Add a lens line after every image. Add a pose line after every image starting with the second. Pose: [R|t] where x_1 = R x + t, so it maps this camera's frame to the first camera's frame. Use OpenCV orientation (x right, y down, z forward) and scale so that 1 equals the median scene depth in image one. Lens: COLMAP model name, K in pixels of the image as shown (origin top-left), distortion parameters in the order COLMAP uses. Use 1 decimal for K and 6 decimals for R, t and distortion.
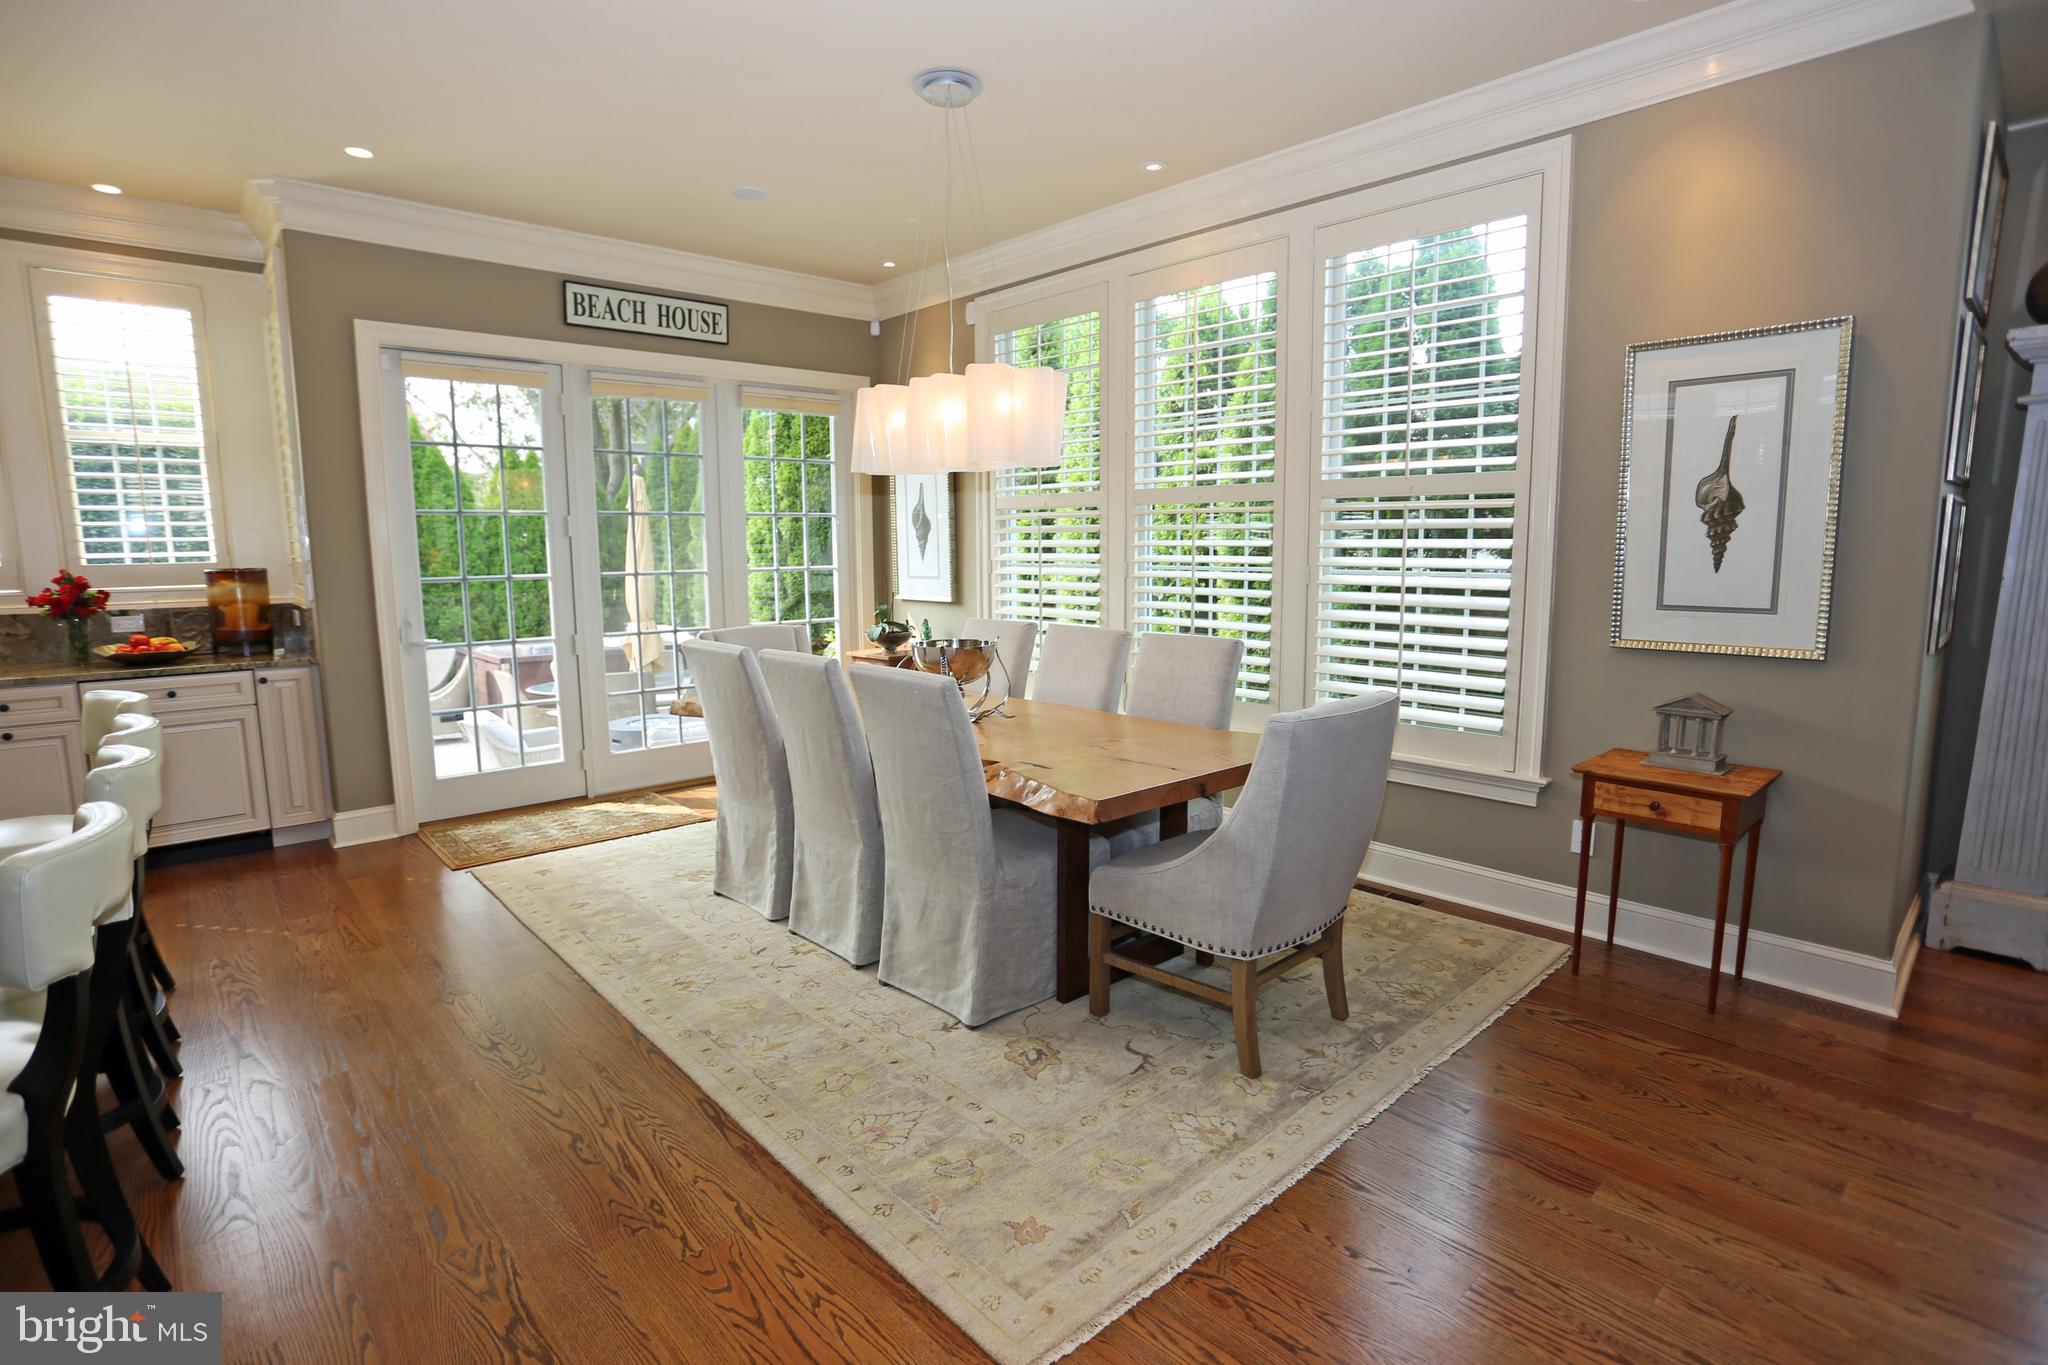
lens RADIAL K [[1002.8, 0, 1022.6], [0, 1002.8, 672.2], [0, 0, 1]] dist [-0.074960, 0.032493]
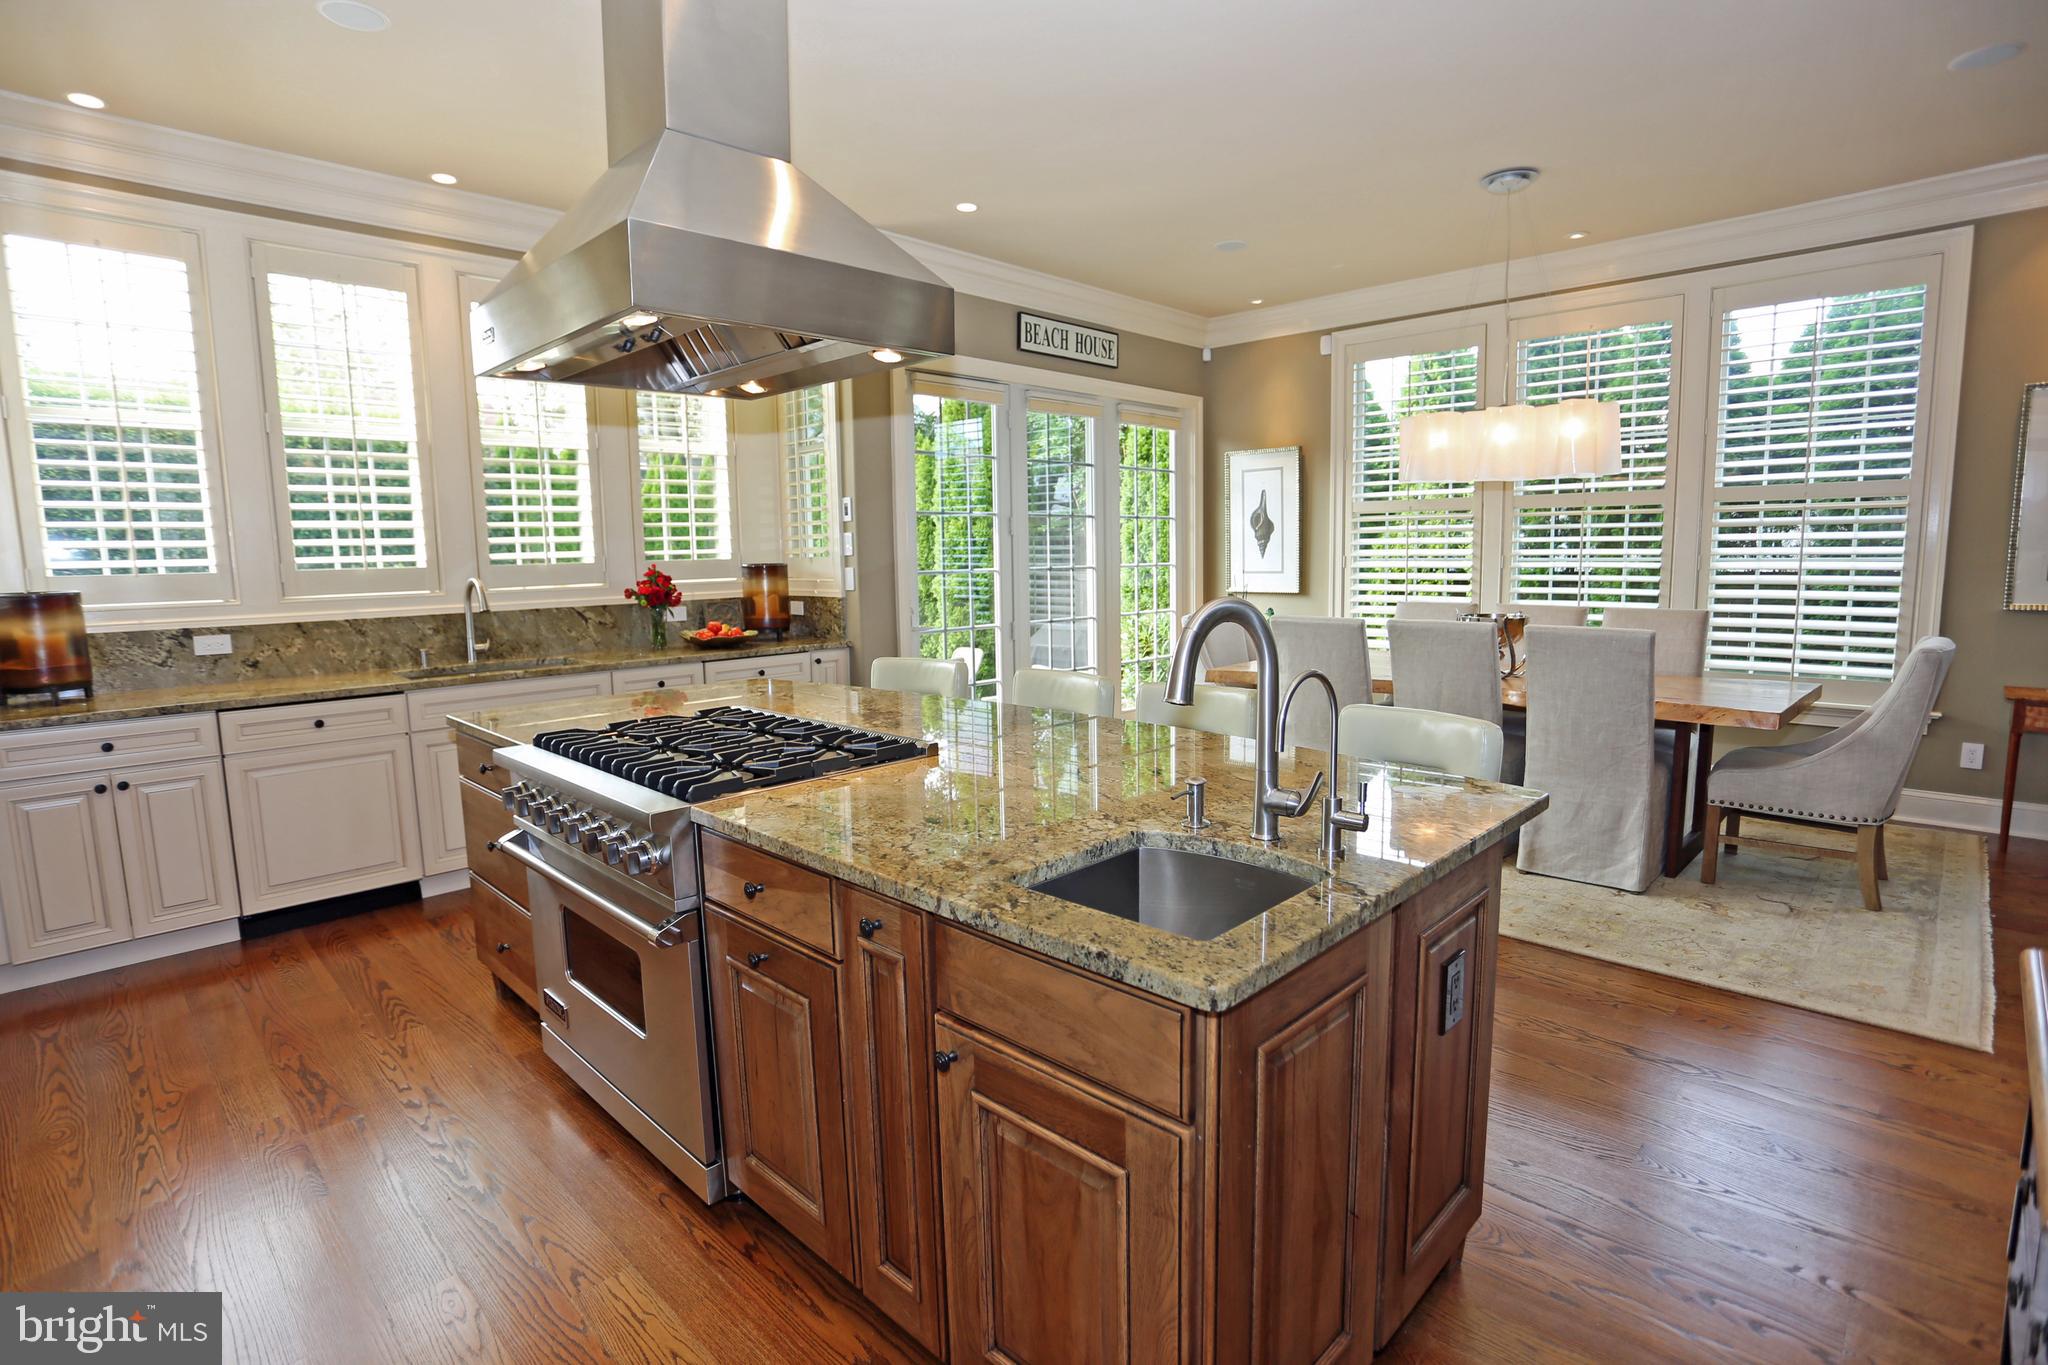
lens RADIAL K [[1002.8, 0, 1022.6], [0, 1002.8, 672.2], [0, 0, 1]] dist [-0.074960, 0.032493]
pose [[0.998309, -0.016996, 0.055593, -0.621627], [0.017525, 0.999806, -0.009041, 0.036801], [-0.055428, 0.010000, 0.998413, -0.179973]]
